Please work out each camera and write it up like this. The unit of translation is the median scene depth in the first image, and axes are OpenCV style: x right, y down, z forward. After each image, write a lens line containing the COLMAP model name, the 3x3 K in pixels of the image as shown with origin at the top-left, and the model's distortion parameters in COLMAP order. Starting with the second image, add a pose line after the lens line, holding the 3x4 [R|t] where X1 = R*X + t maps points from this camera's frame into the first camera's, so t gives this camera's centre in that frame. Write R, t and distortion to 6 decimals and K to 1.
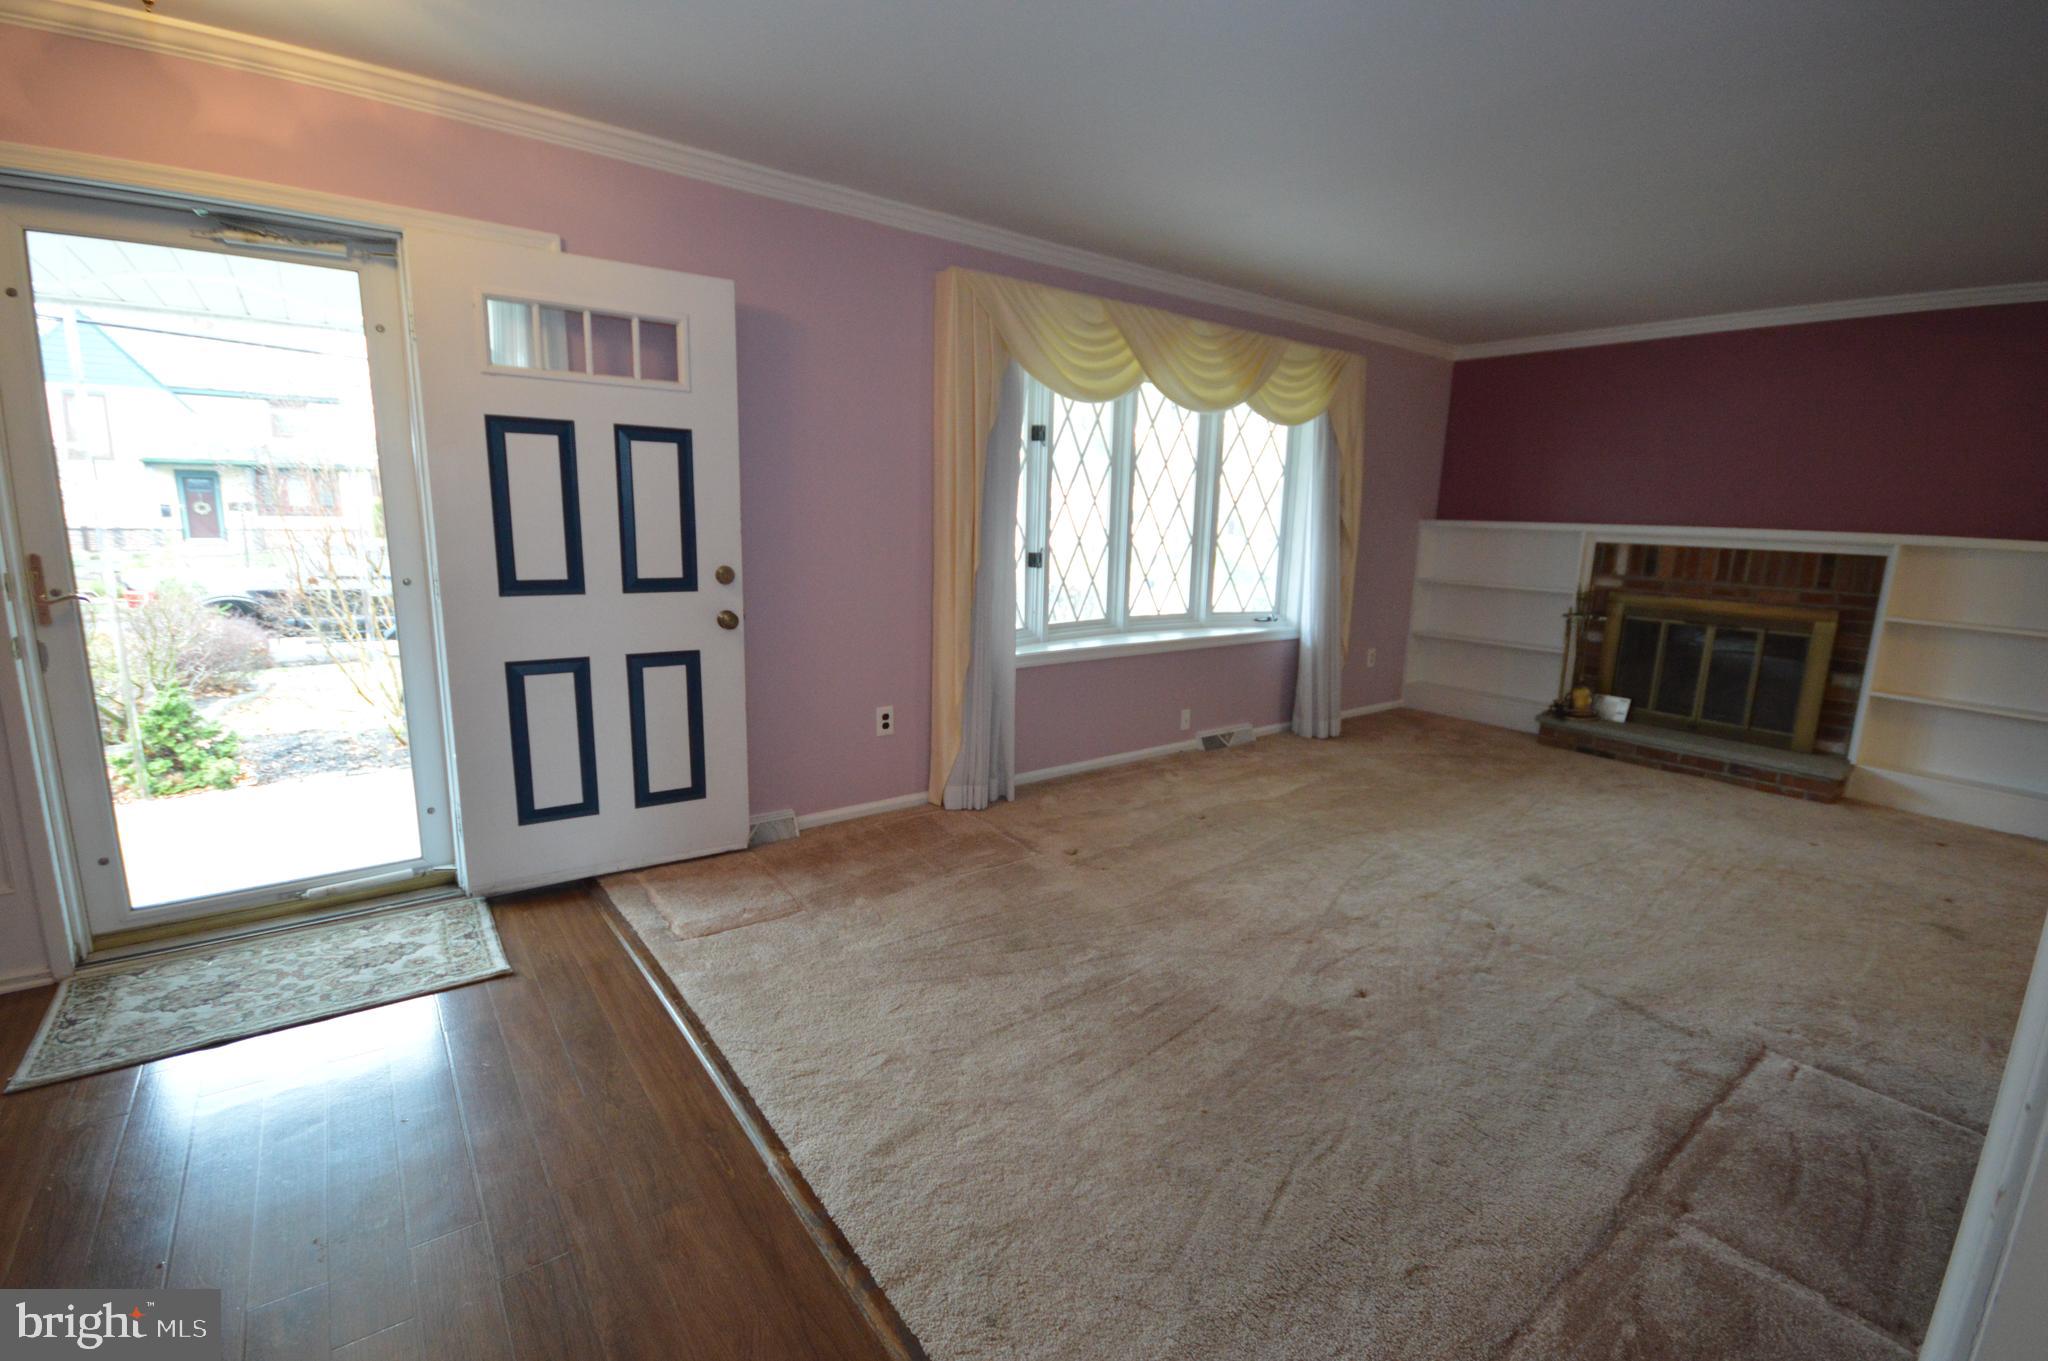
lens RADIAL K [[908.8, 0, 1036.3], [0, 908.8, 677.2], [0, 0, 1]] dist [-0.003374, -0.004973]
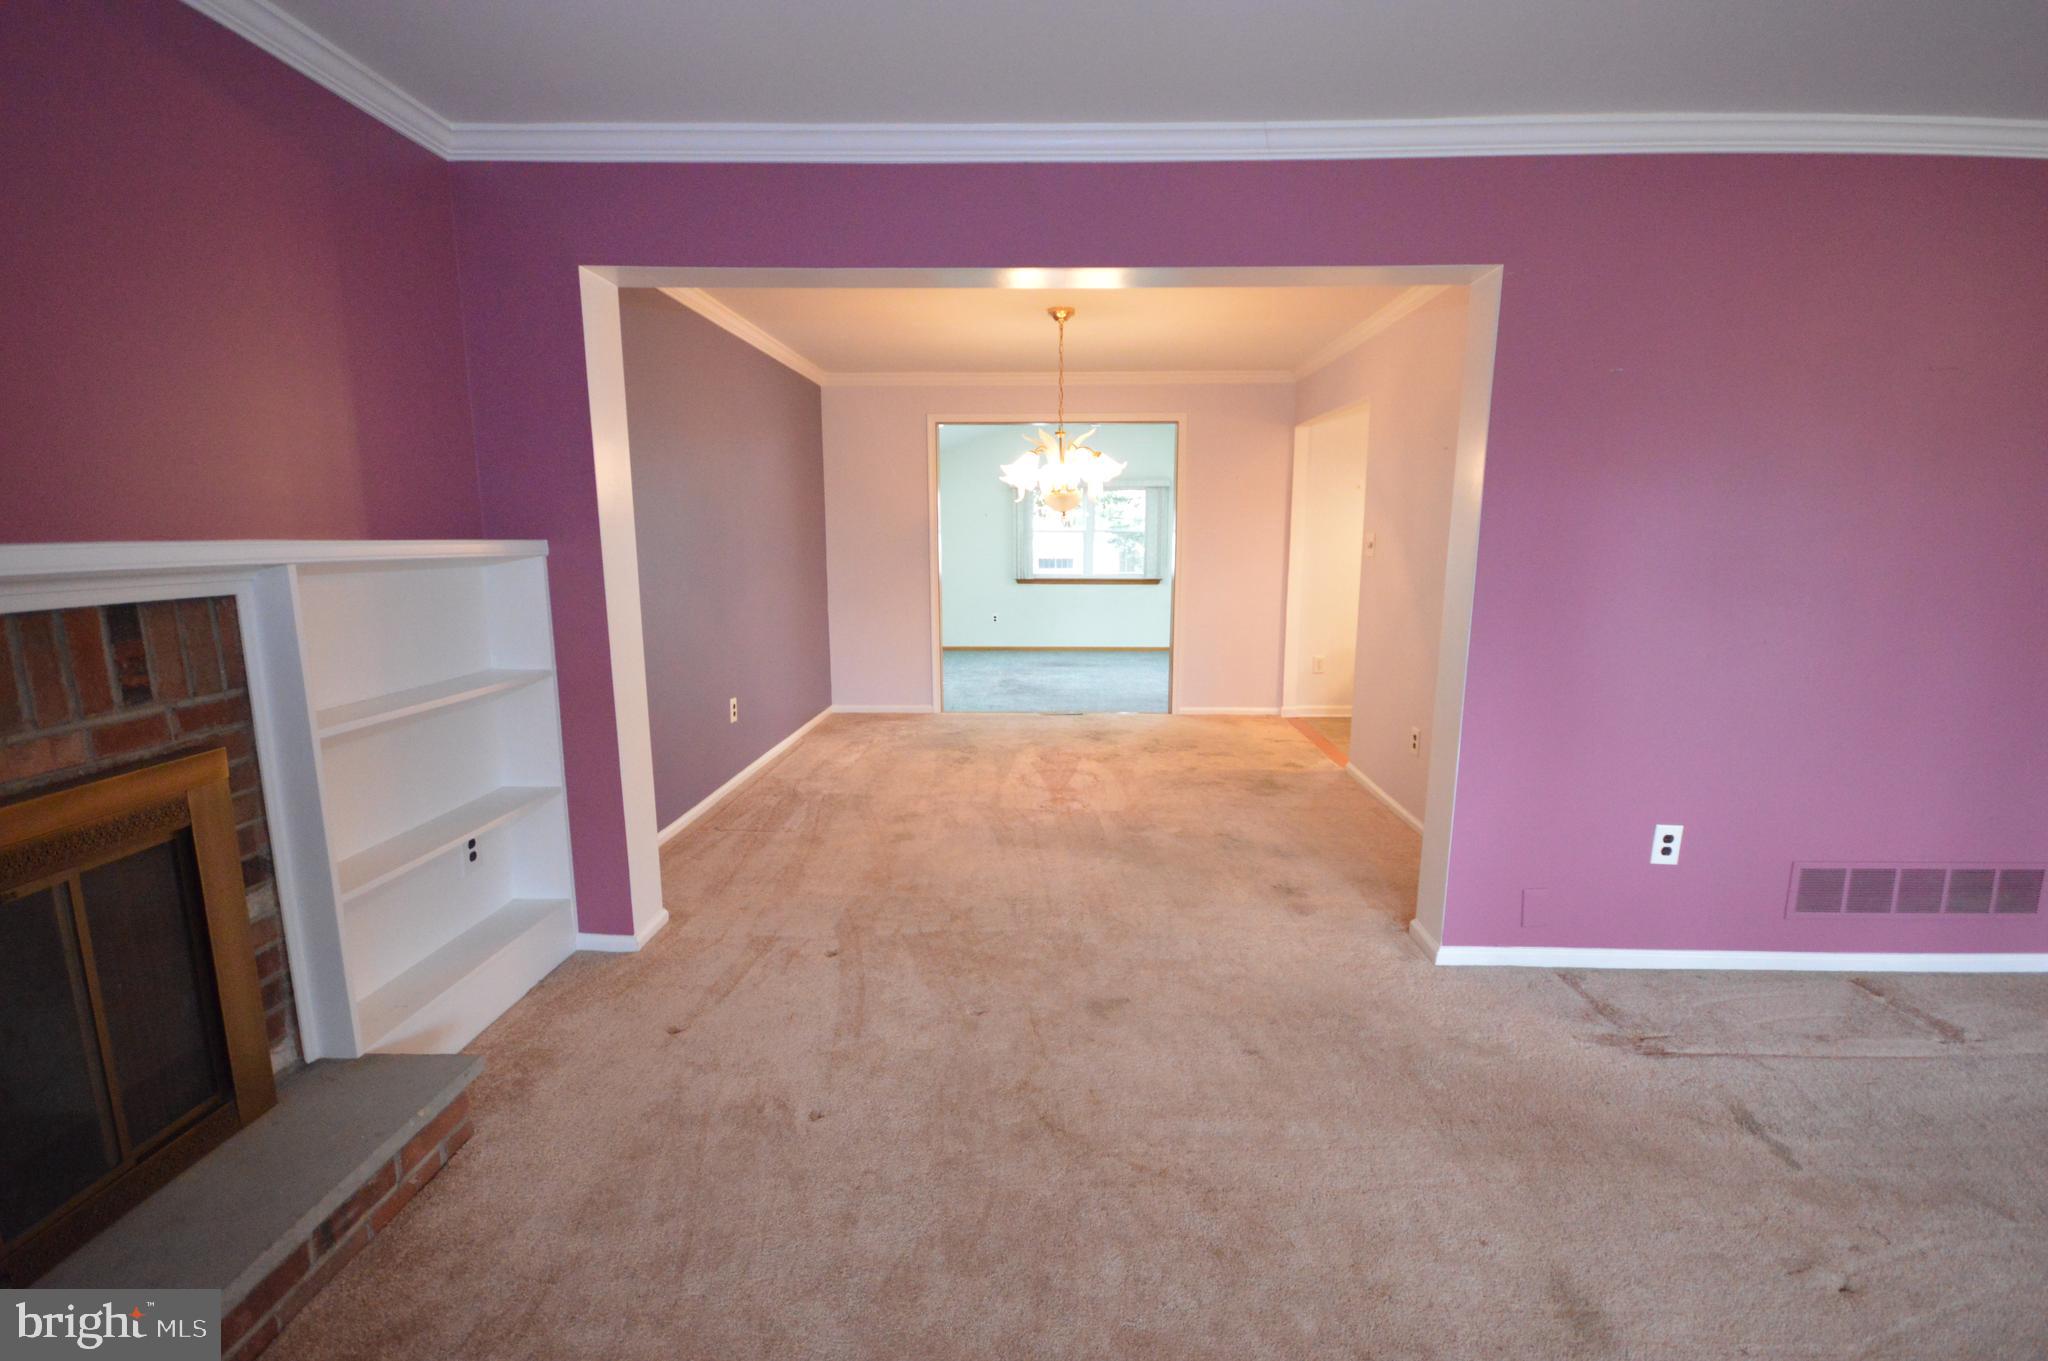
lens RADIAL K [[908.8, 0, 1027.4], [0, 908.8, 673.0], [0, 0, 1]] dist [-0.003374, -0.004973]
pose [[-0.770183, -0.142200, 0.621770, 0.387773], [0.087012, 0.942293, 0.323285, -0.191887], [-0.631860, 0.303090, -0.713365, 1.025884]]
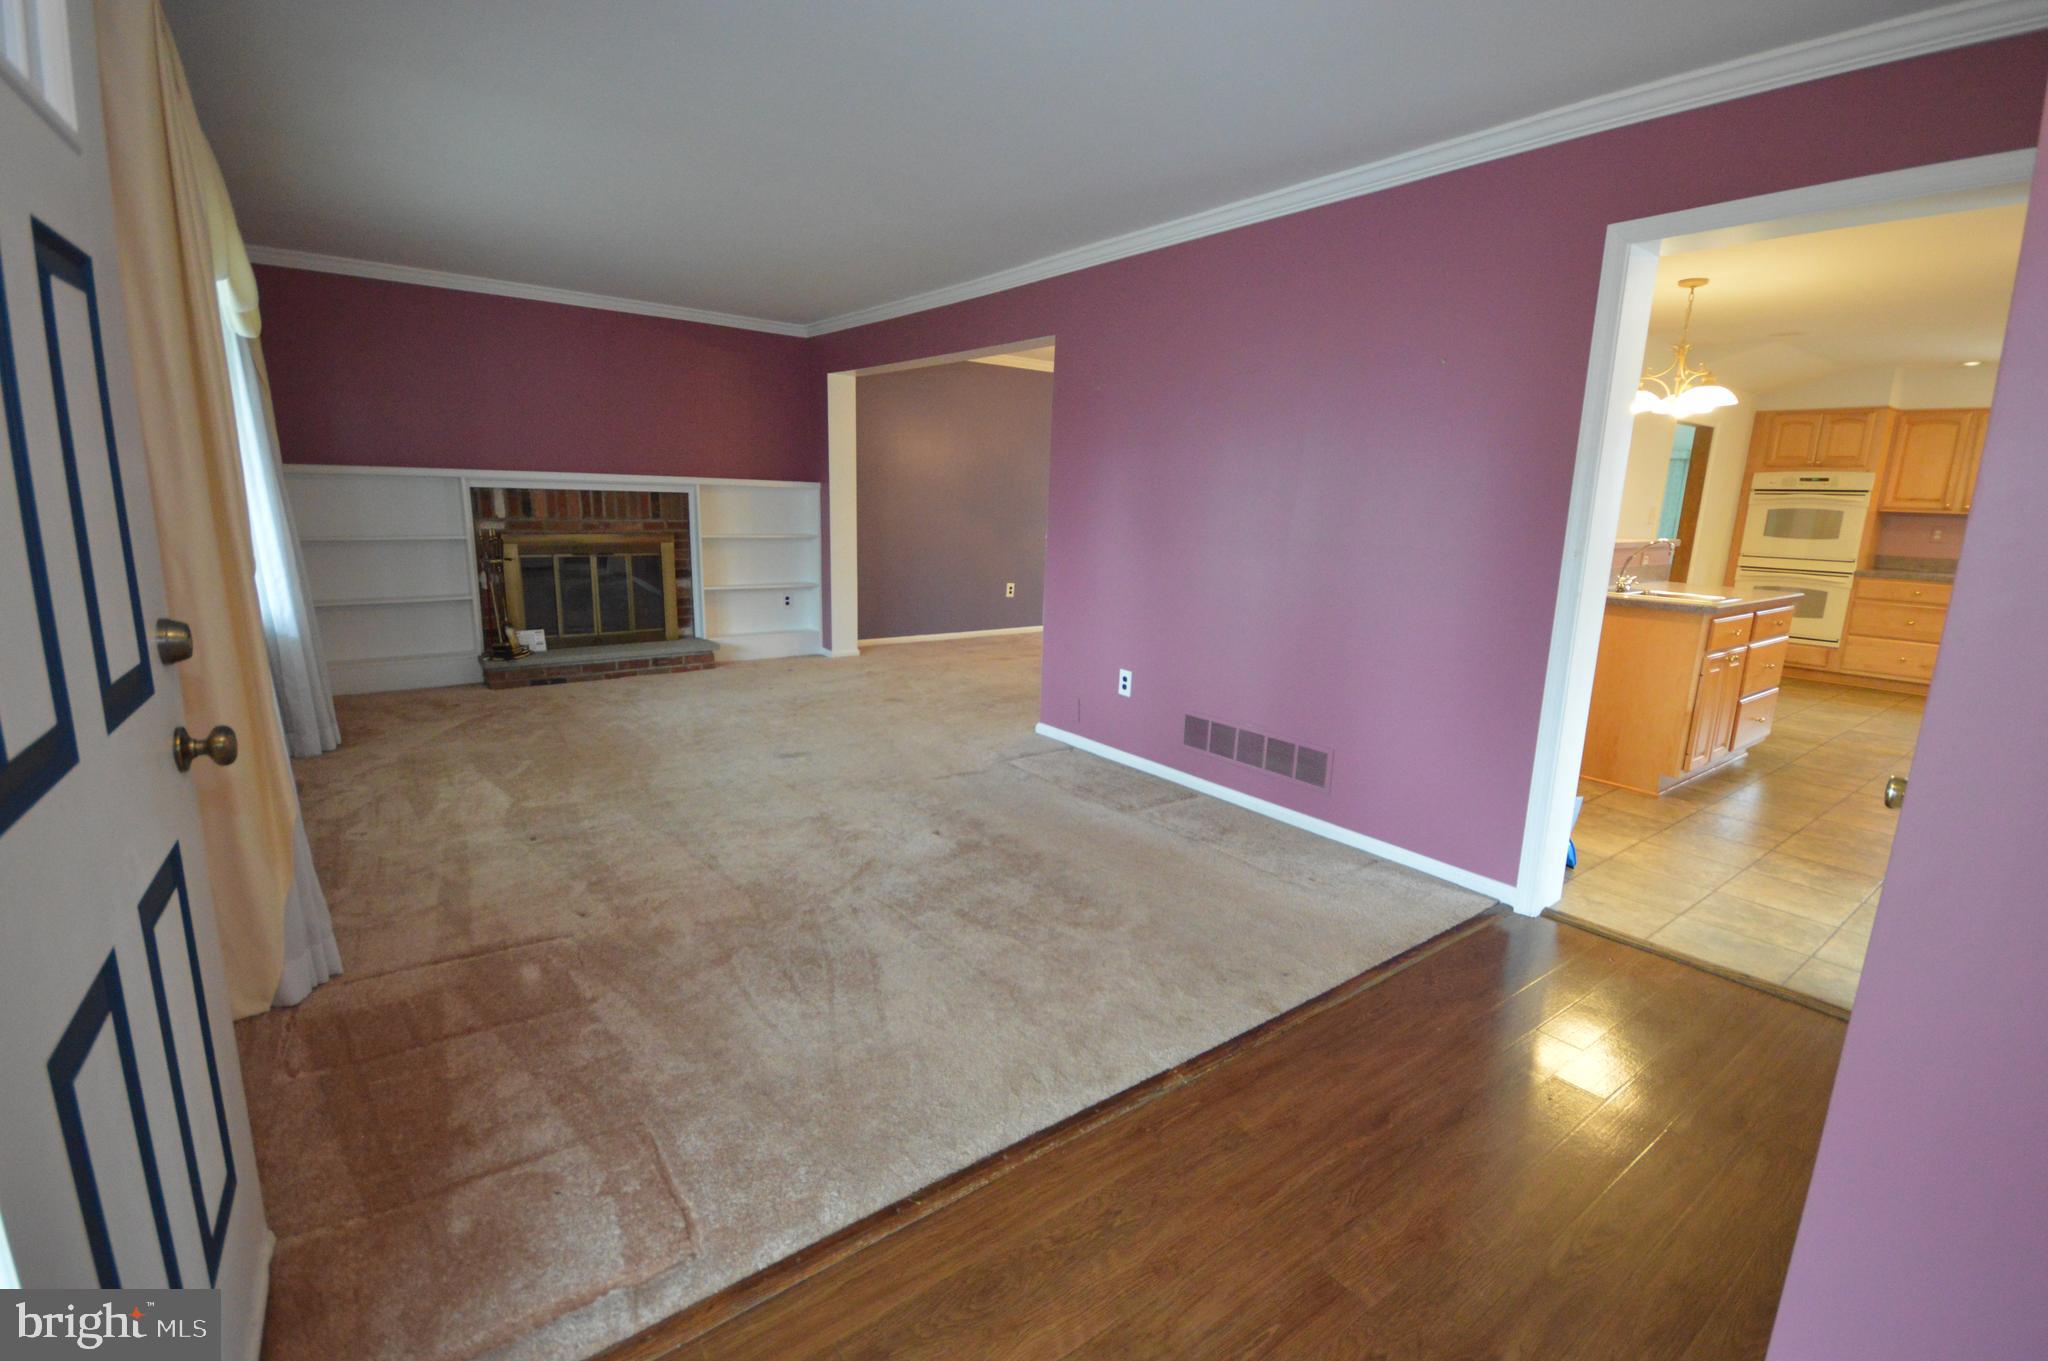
lens RADIAL K [[908.8, 0, 1033.9], [0, 908.8, 694.6], [0, 0, 1]] dist [-0.003374, -0.004973]
pose [[0.005540, -0.246935, 0.969016, -0.504762], [0.153348, 0.957779, 0.243195, -0.088812], [-0.988157, 0.147249, 0.043173, 0.421992]]
